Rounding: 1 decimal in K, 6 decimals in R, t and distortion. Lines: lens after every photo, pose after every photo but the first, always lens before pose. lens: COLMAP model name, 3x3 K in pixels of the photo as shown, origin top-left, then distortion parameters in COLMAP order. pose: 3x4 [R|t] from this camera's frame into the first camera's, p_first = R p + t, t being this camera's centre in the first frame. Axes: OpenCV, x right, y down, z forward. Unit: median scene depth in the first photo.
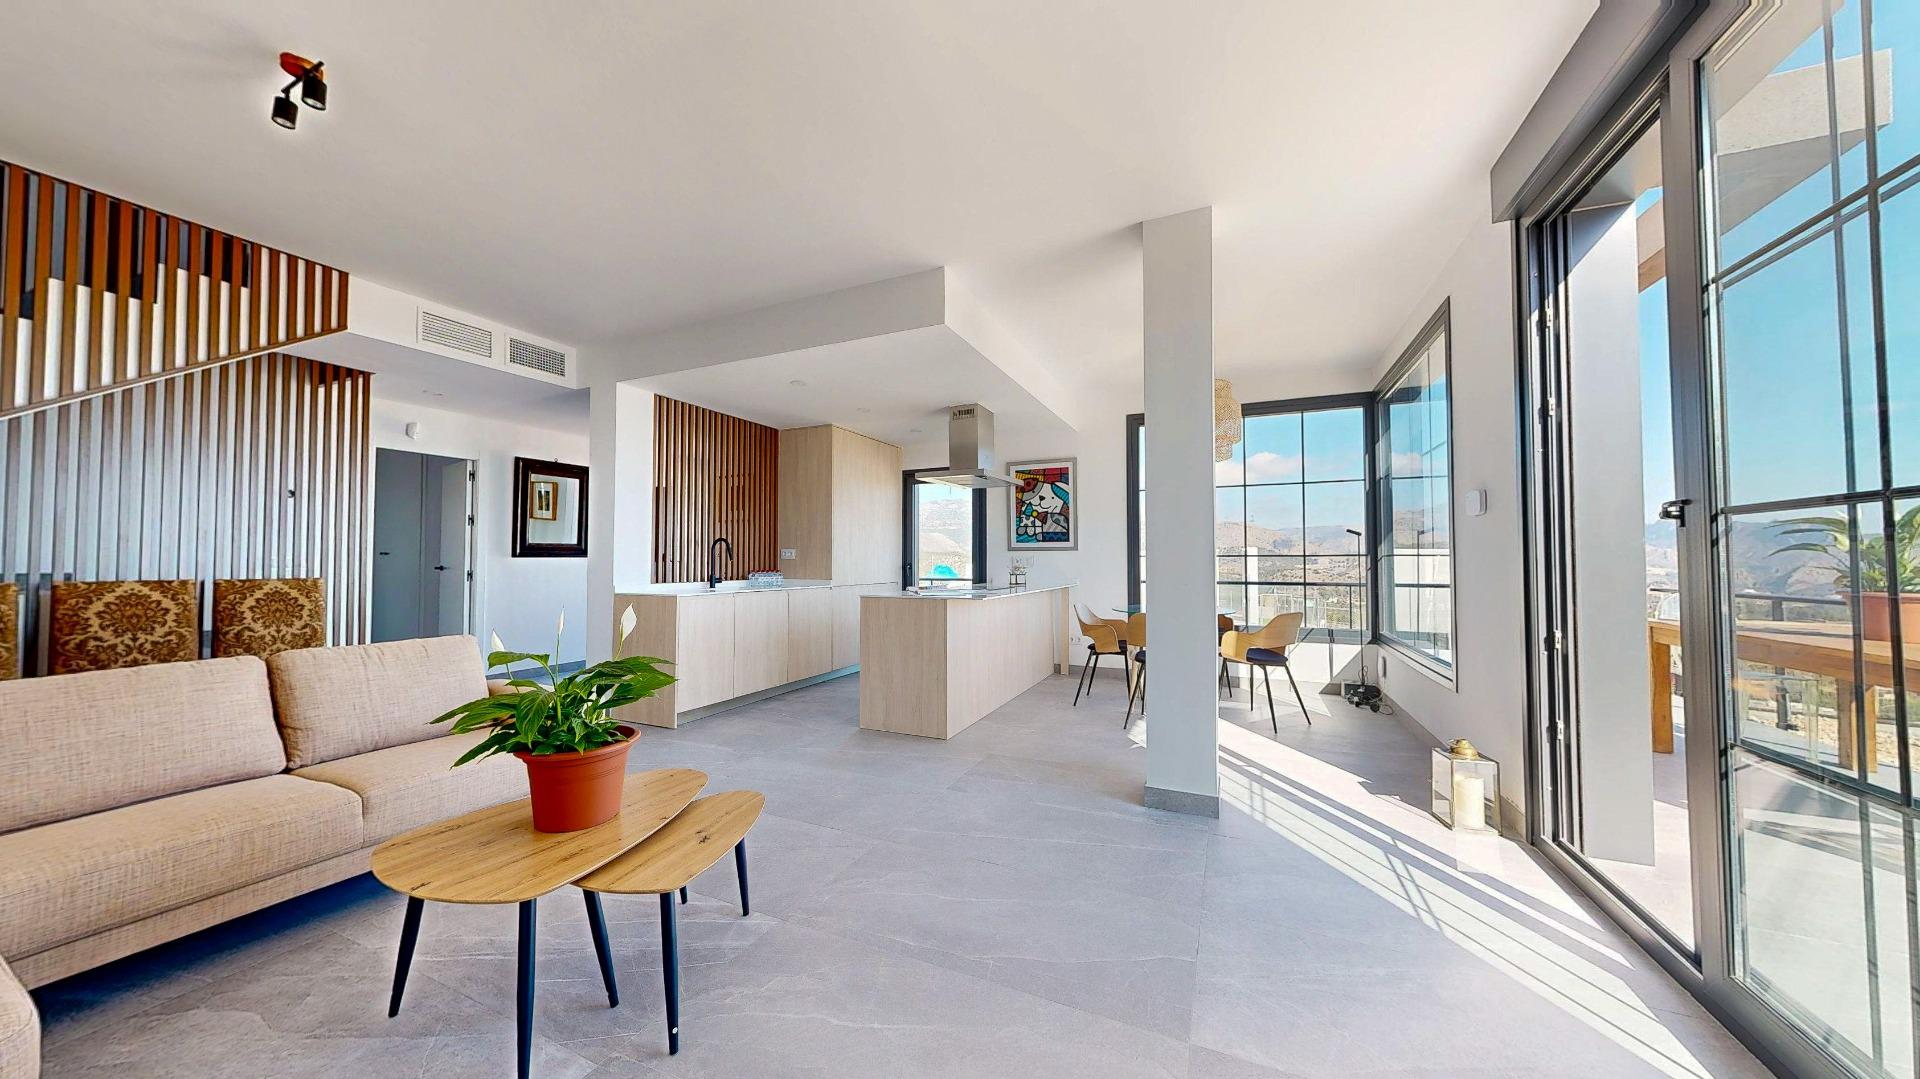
lens RADIAL K [[606.6, 0, 955.4], [0, 606.6, 541.8], [0, 0, 1]] dist [0.002523, 0.000042]
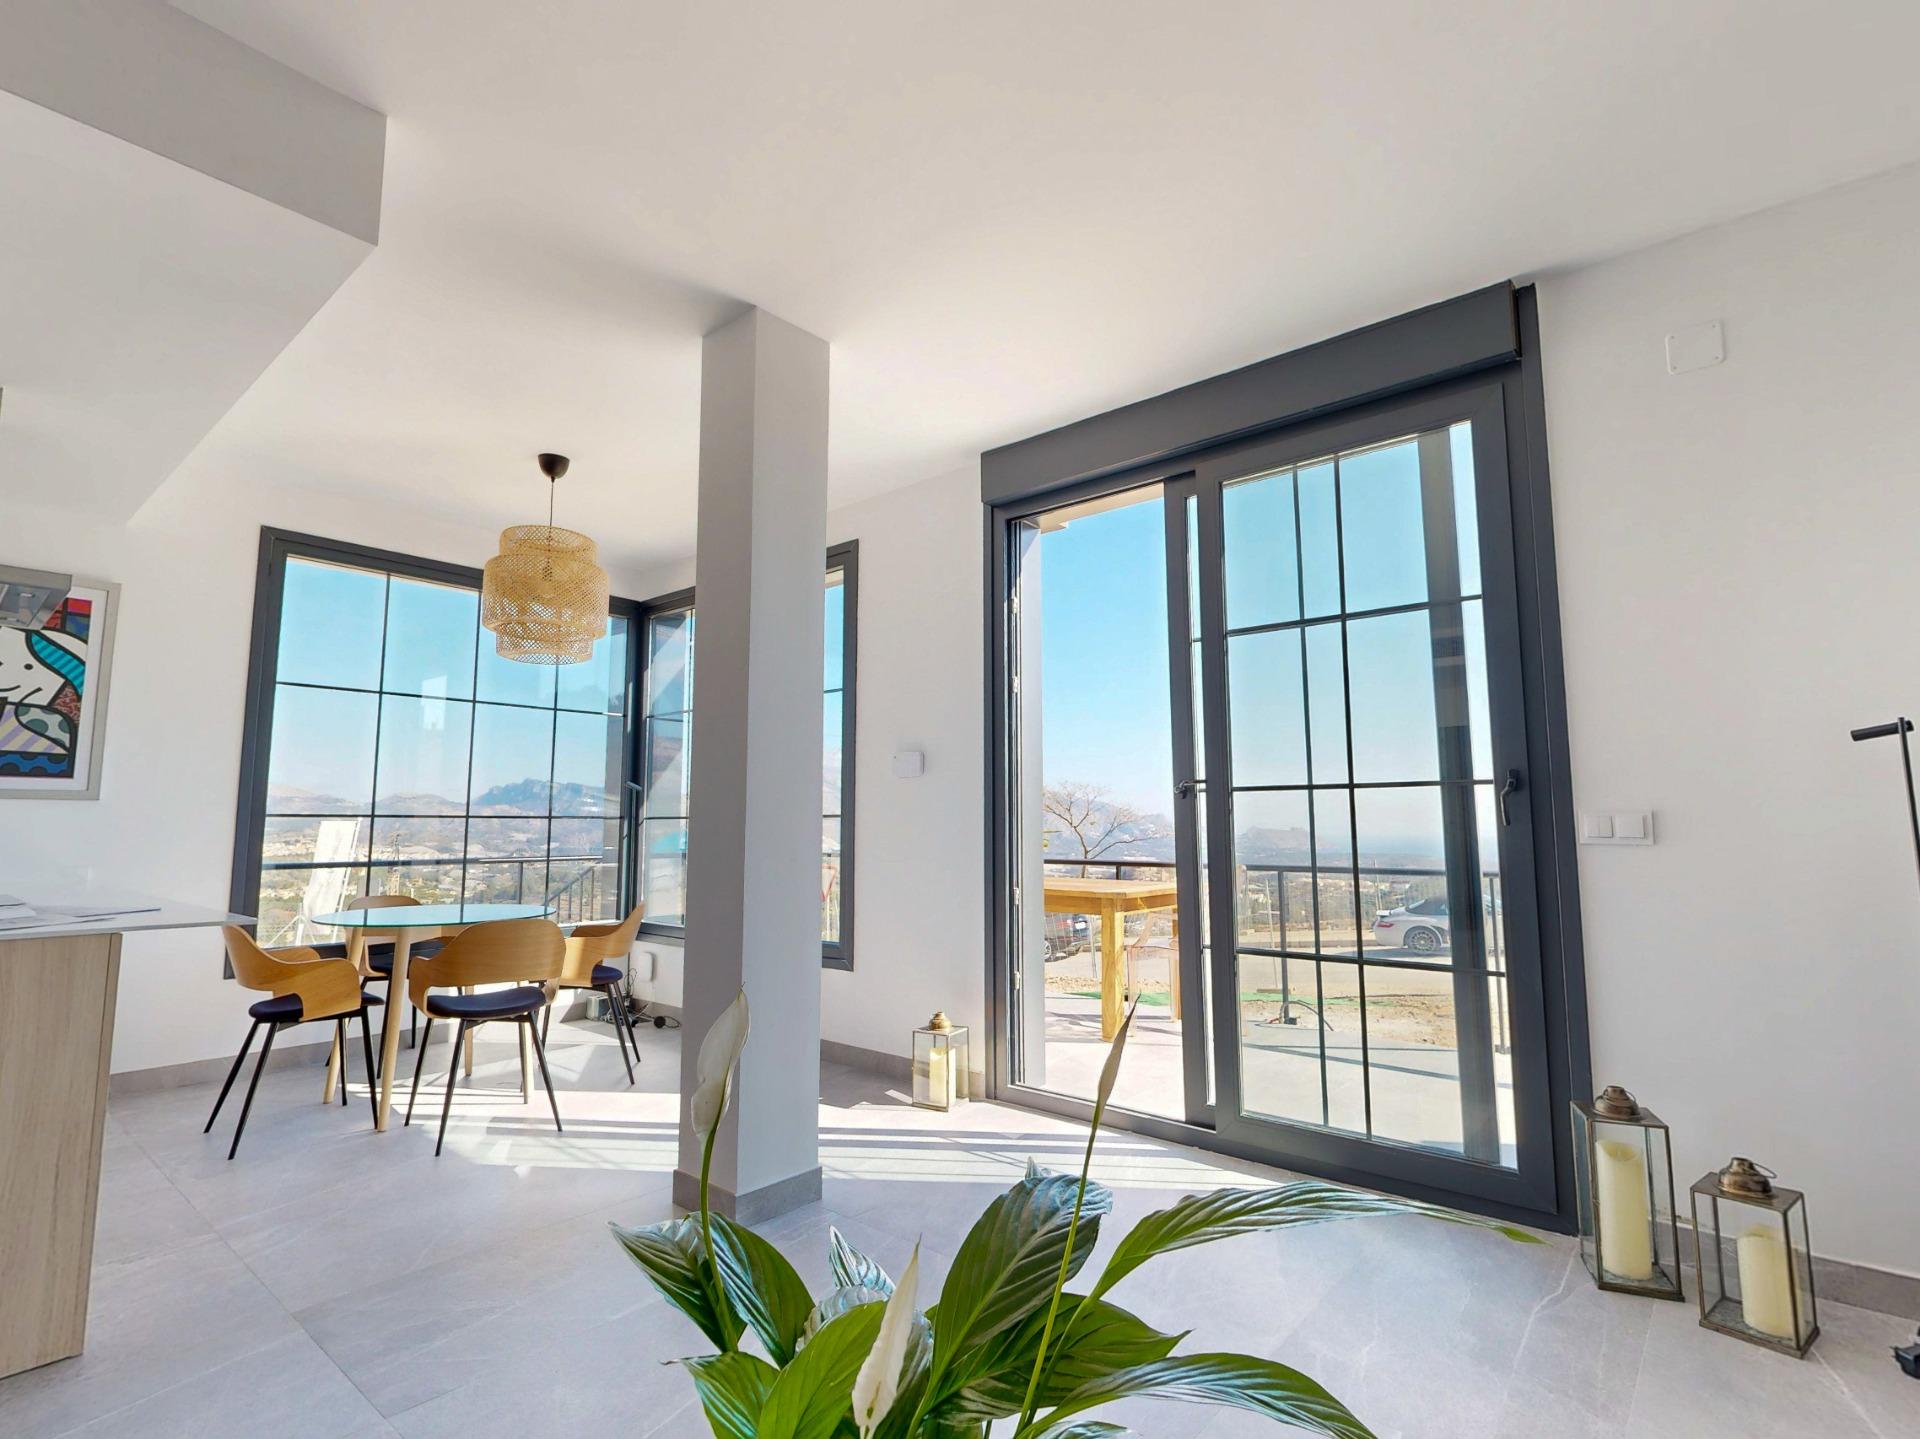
lens RADIAL K [[942.7, 0, 949.0], [0, 942.7, 726.4], [0, 0, 1]] dist [-0.004069, 0.004699]
pose [[0.276024, 0.102472, 0.955672, -0.265908], [-0.029681, 0.994735, -0.098088, 0.010092], [-0.960692, -0.001291, 0.277613, 0.246583]]
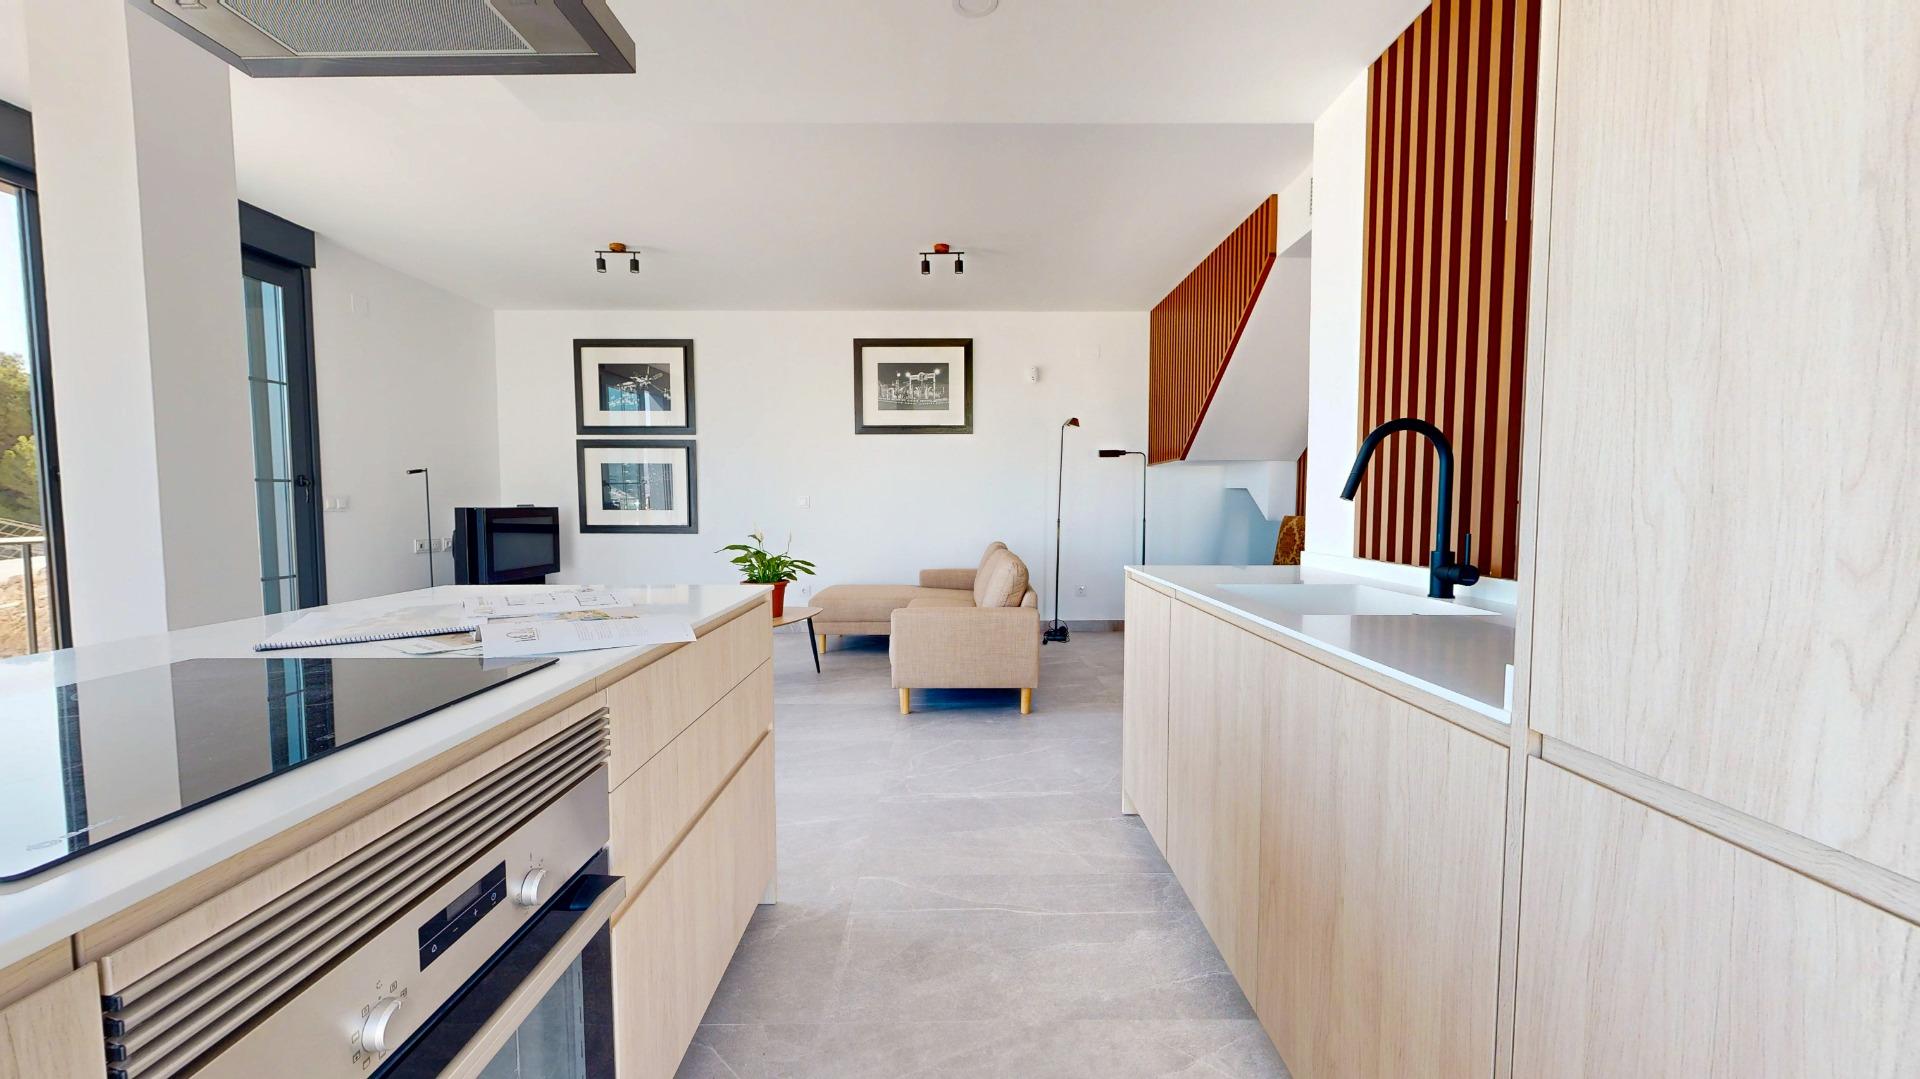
lens RADIAL K [[705.9, 0, 957.8], [0, 705.9, 539.7], [0, 0, 1]] dist [0.000900, -0.000291]
pose [[-0.908576, 0.024813, -0.416982, -0.049434], [0.014878, 0.999523, 0.027060, 0.031497], [0.417455, 0.018382, -0.908512, 1.004116]]
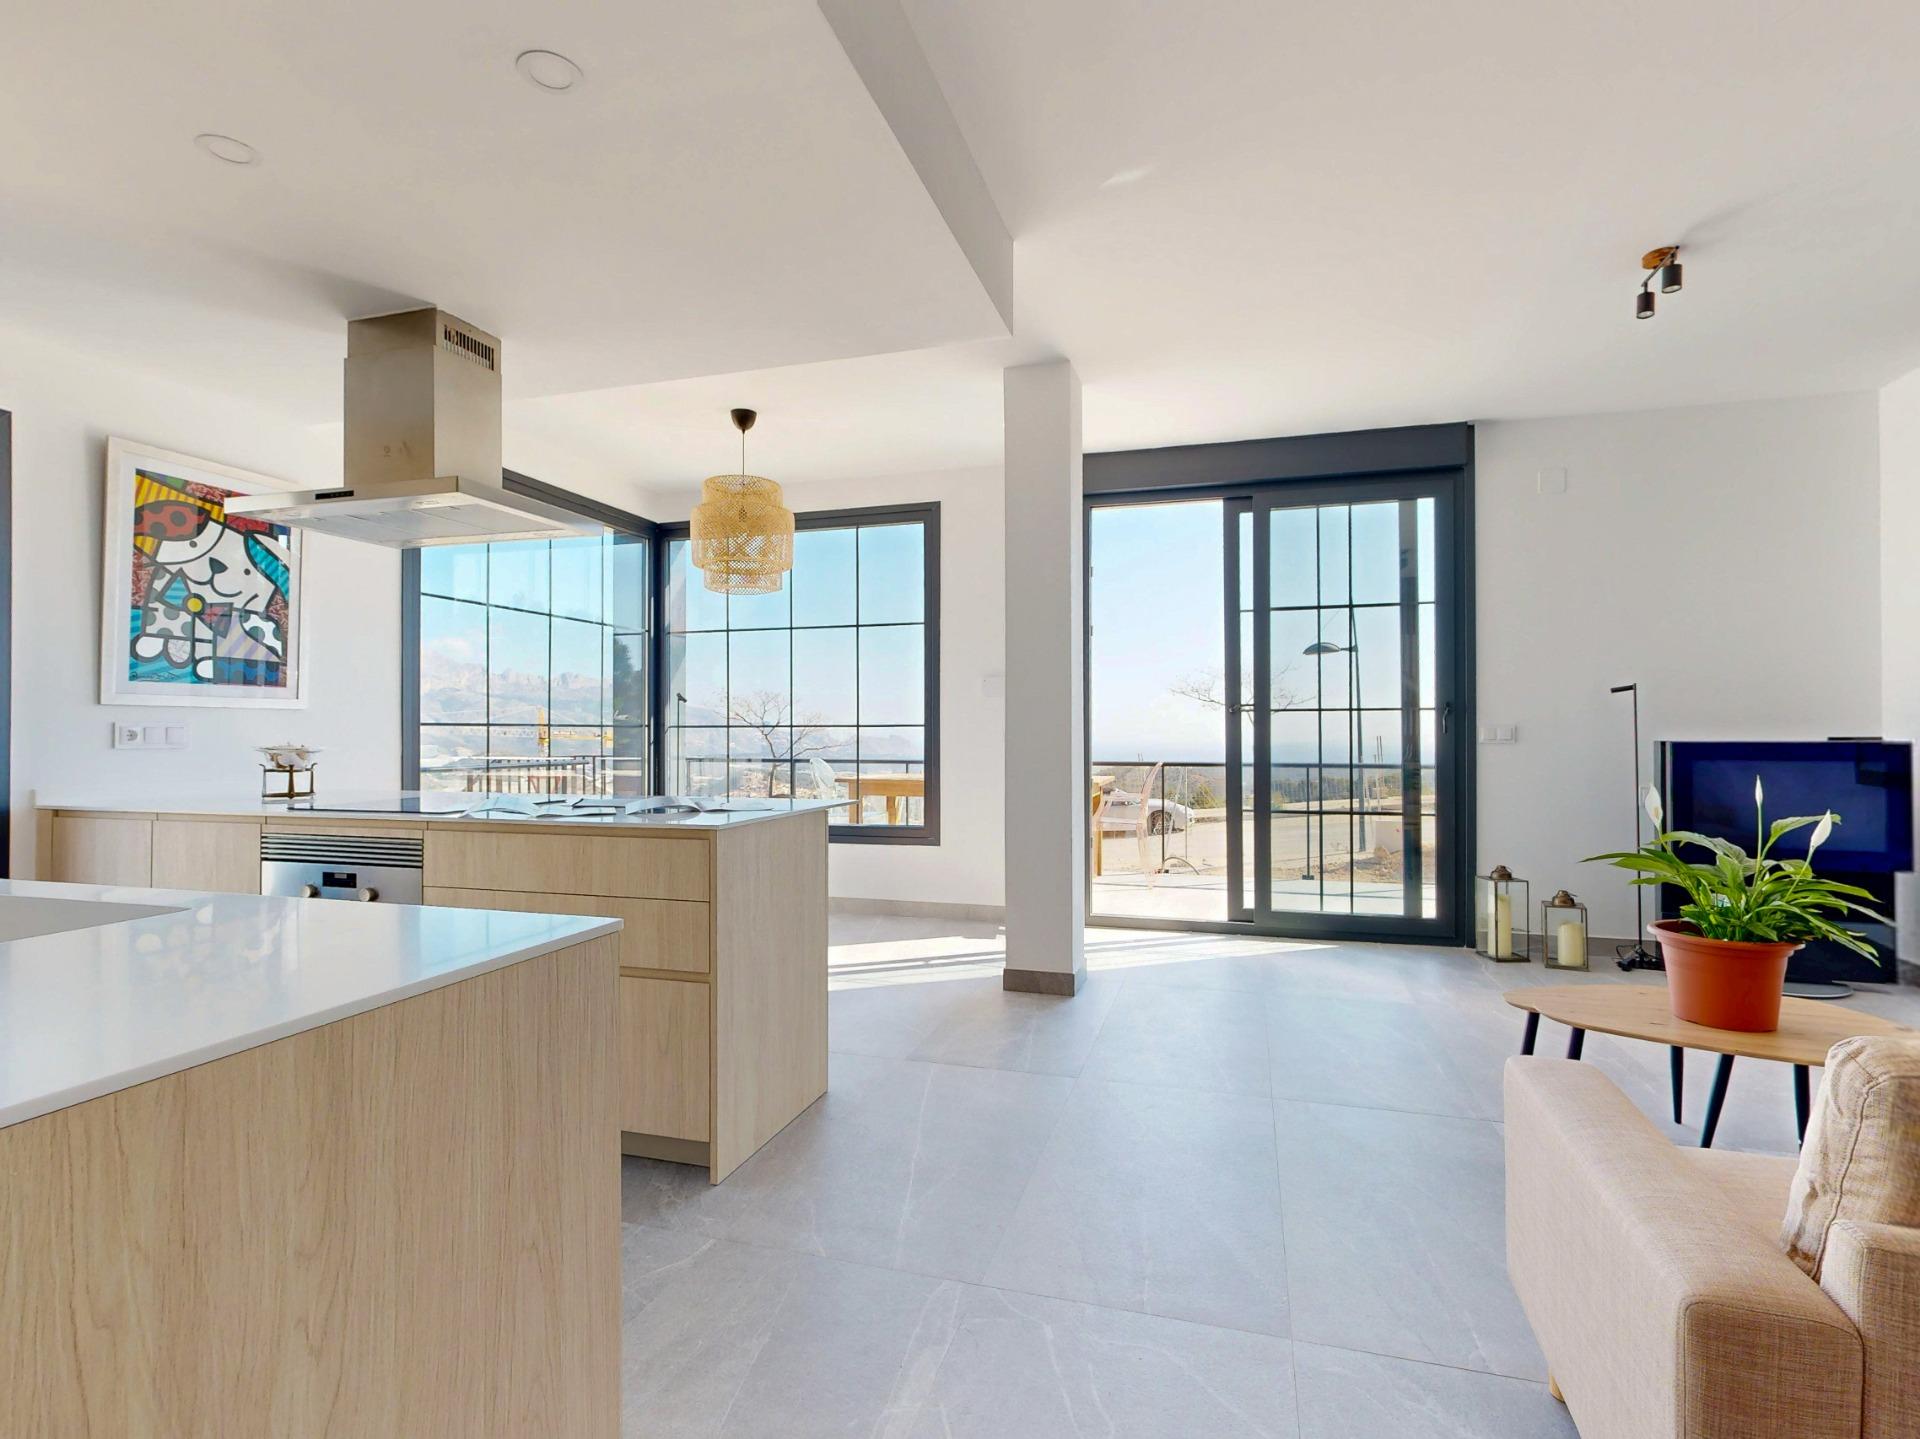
lens RADIAL K [[942.7, 0, 964.9], [0, 942.7, 721.2], [0, 0, 1]] dist [-0.004069, 0.004699]
pose [[-0.135372, 0.012812, 0.990712, -0.503916], [-0.029145, 0.999432, -0.016907, 0.020300], [-0.990366, -0.031163, -0.134922, 0.631680]]
